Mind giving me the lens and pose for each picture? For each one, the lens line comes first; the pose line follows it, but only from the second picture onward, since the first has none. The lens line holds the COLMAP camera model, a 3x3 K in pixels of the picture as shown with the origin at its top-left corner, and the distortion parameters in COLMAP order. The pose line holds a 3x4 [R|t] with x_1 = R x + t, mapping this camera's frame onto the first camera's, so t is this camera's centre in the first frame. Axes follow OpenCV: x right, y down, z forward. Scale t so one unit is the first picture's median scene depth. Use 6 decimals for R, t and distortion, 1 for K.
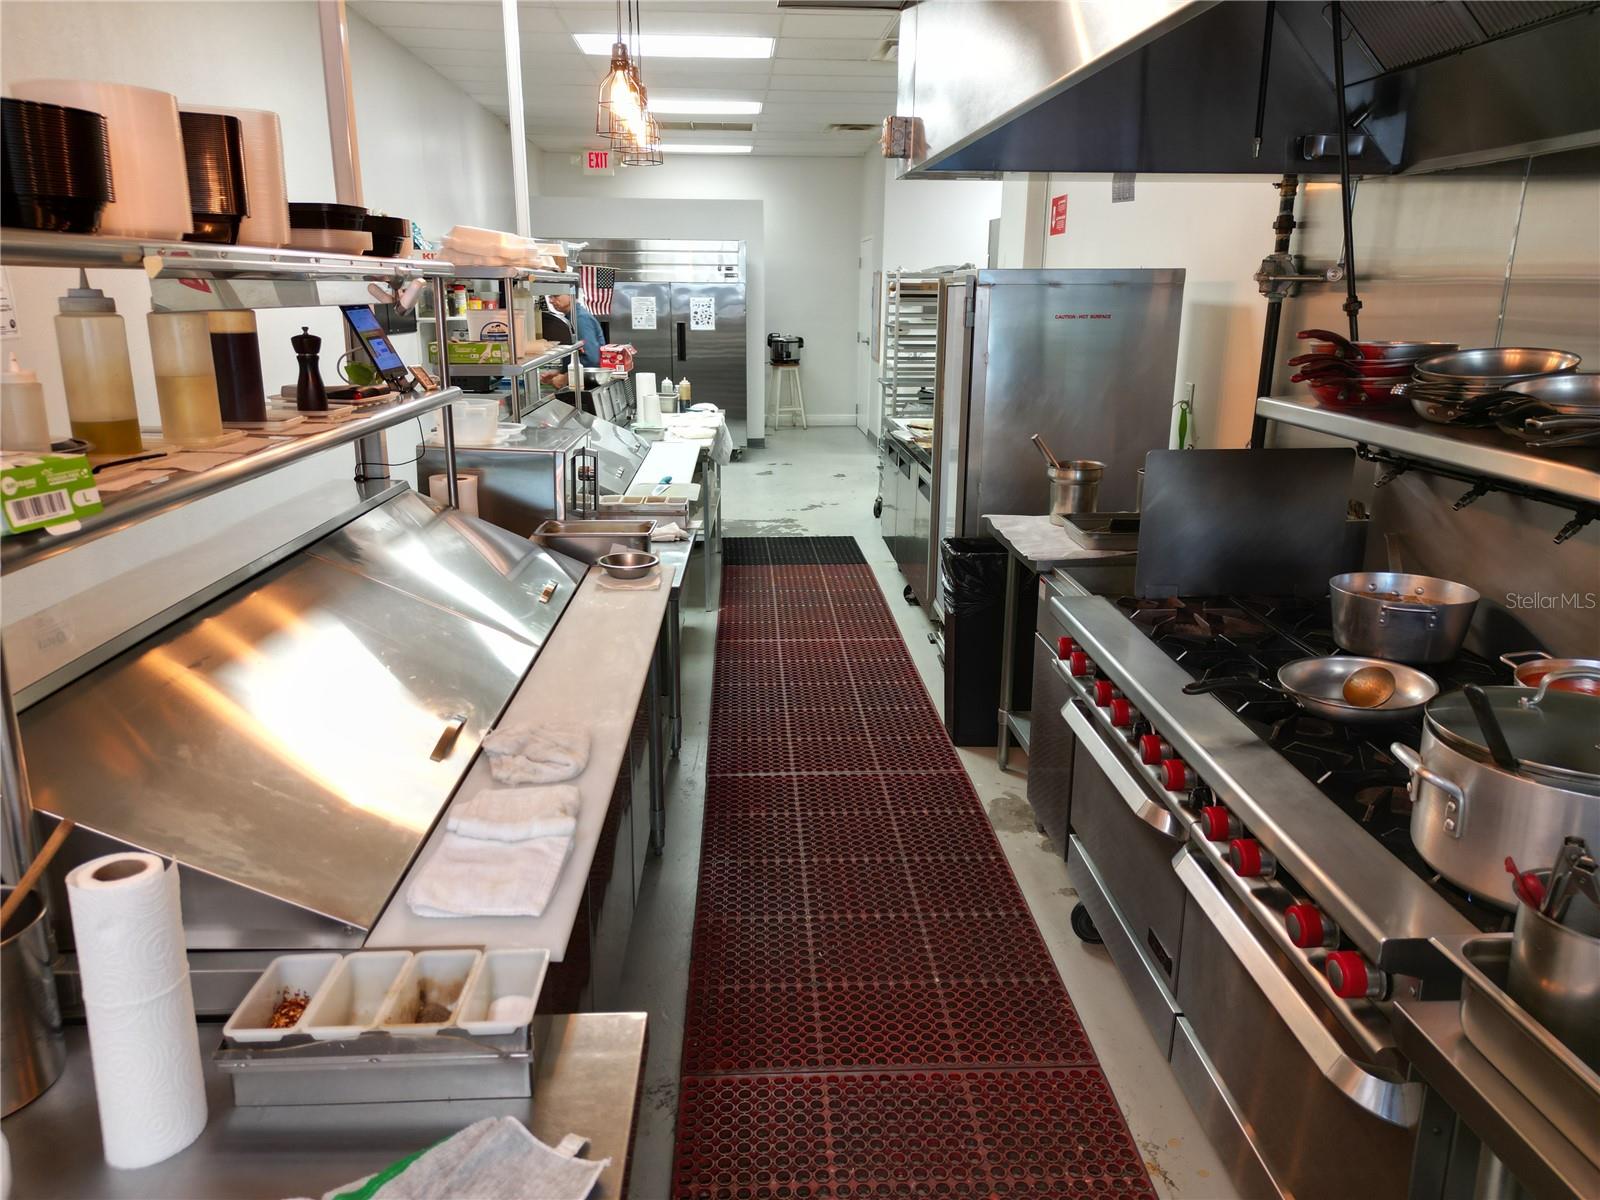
lens RADIAL K [[1123.2, 0, 797.9], [0, 1123.2, 594.3], [0, 0, 1]] dist [0.046469, -0.036221]
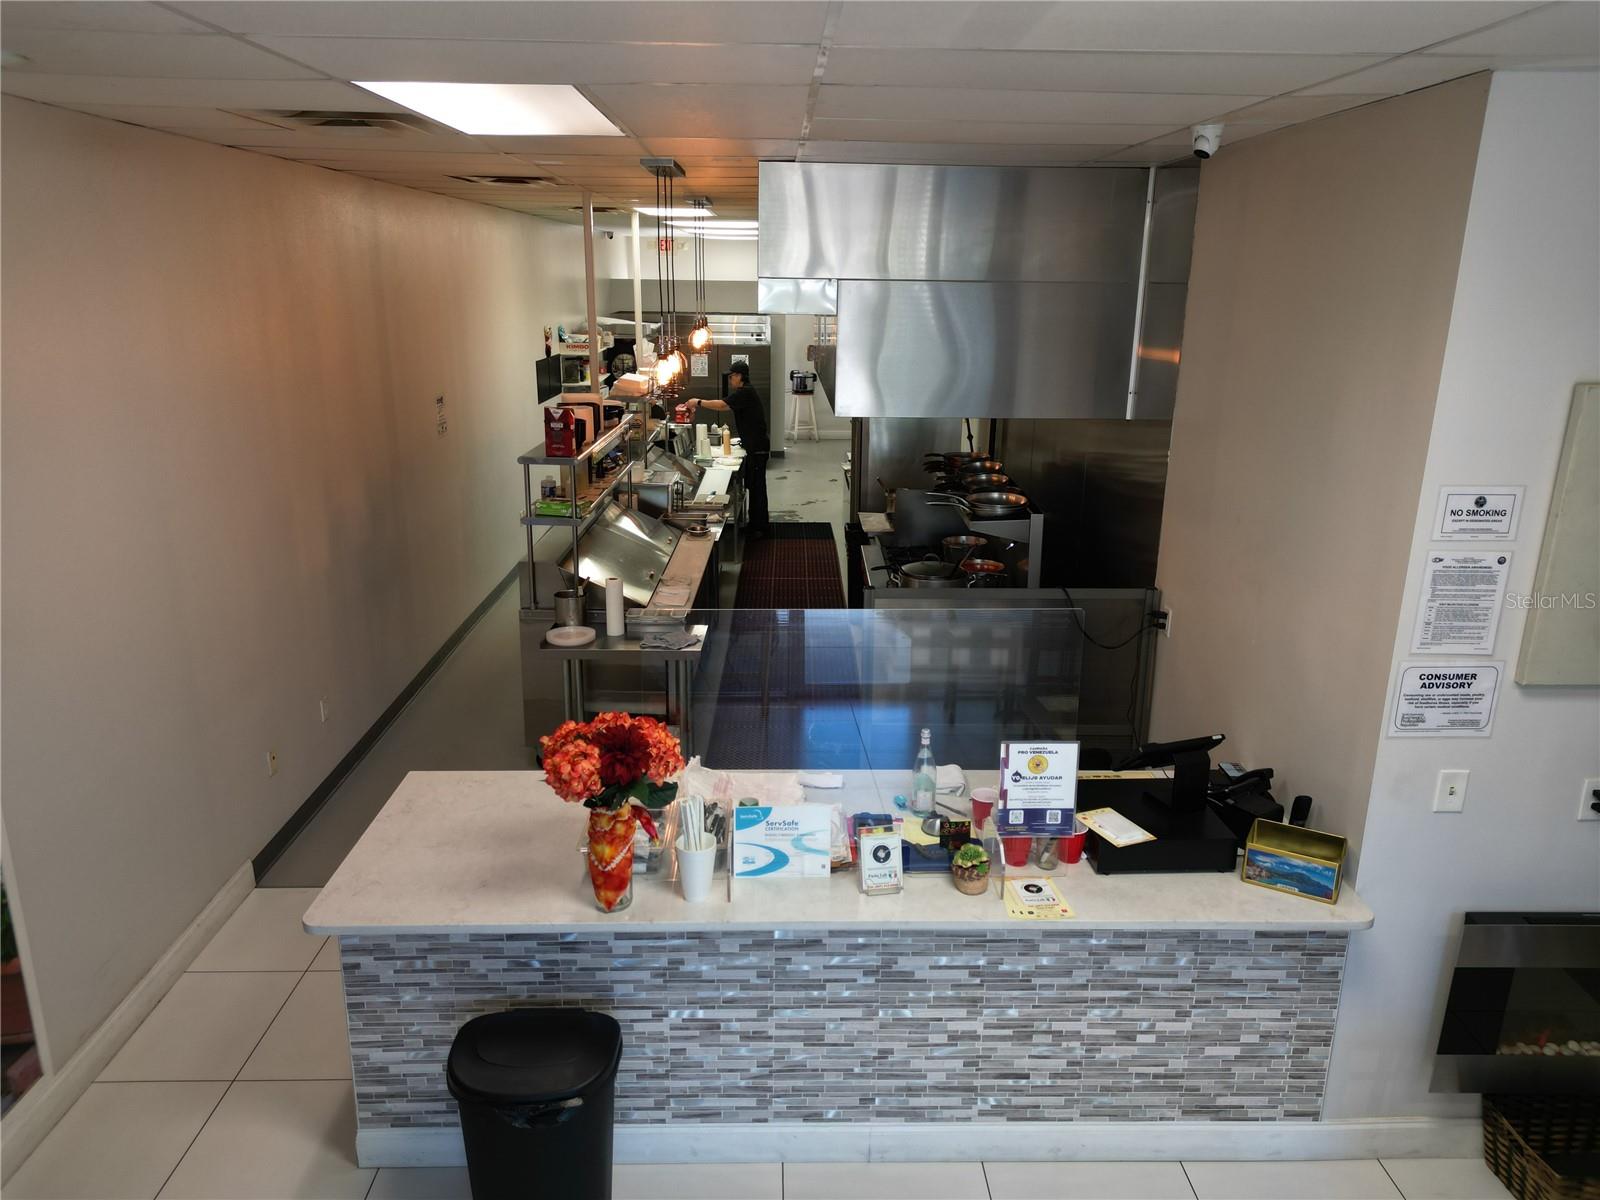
lens RADIAL K [[1123.2, 0, 794.2], [0, 1123.2, 589.6], [0, 0, 1]] dist [0.046469, -0.036221]
pose [[0.999000, 0.018658, -0.040633, 0.113667], [-0.018383, 0.999806, 0.007133, 0.056095], [0.040758, -0.006379, 0.999149, -1.016368]]
